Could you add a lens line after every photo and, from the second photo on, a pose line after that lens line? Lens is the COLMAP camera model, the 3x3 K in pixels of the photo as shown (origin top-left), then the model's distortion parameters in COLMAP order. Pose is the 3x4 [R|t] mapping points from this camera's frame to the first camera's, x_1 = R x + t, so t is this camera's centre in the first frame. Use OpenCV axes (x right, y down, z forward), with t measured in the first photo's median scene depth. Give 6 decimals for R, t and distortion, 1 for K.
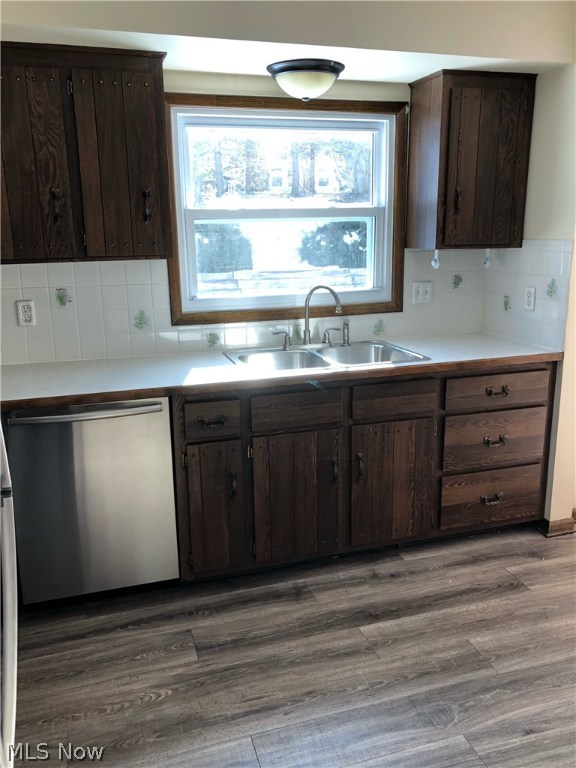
lens RADIAL K [[633.1, 0, 288.0], [0, 633.1, 381.6], [0, 0, 1]] dist [0.028380, 0.001113]
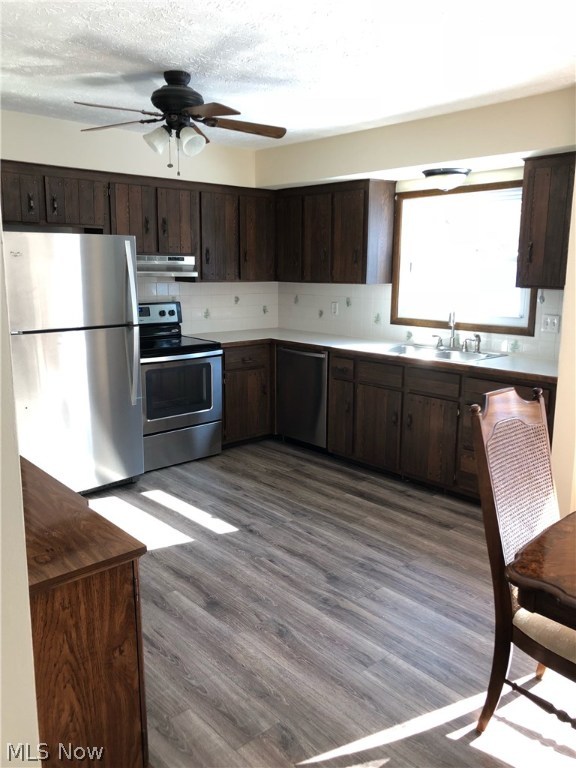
lens RADIAL K [[633.1, 0, 290.9], [0, 633.1, 385.8], [0, 0, 1]] dist [0.028380, 0.001113]
pose [[0.406679, 0.186028, -0.894430, 1.463055], [-0.227530, 0.968822, 0.098047, -0.037753], [0.884784, 0.163636, 0.436327, 0.041937]]
